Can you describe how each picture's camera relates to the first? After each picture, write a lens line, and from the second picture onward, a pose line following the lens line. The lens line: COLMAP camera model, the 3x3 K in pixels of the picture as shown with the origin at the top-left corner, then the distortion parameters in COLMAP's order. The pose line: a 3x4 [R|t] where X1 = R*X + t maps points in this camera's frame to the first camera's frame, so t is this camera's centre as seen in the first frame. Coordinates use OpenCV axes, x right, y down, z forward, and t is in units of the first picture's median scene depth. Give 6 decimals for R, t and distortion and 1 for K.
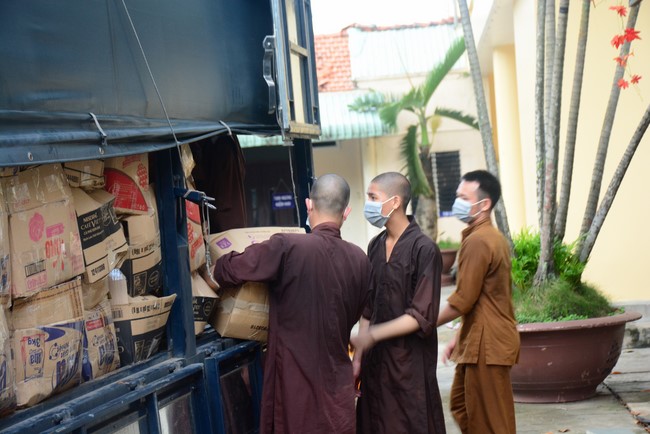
lens RADIAL K [[1467.0, 0, 324.9], [0, 1467.0, 217.2], [0, 0, 1]] dist [0.039835, 0.000000]
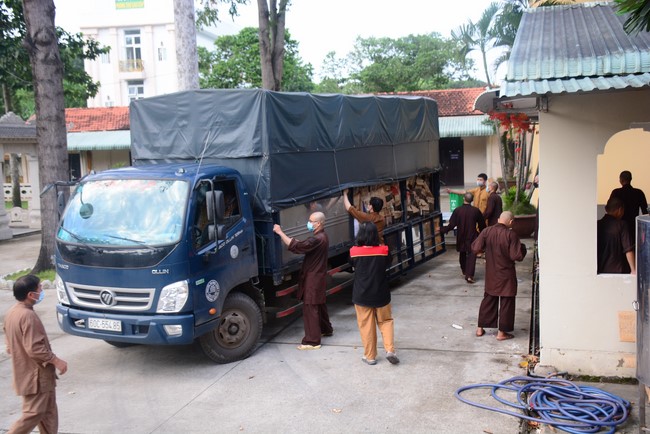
lens RADIAL K [[729.1, 0, 324.9], [0, 729.1, 217.3], [0, 0, 1]] dist [-0.000951, 0.000000]
pose [[0.973639, 0.064609, -0.218755, 0.195838], [-0.040999, 0.992997, 0.110802, -0.200341], [0.224381, -0.098912, 0.969469, -1.578258]]
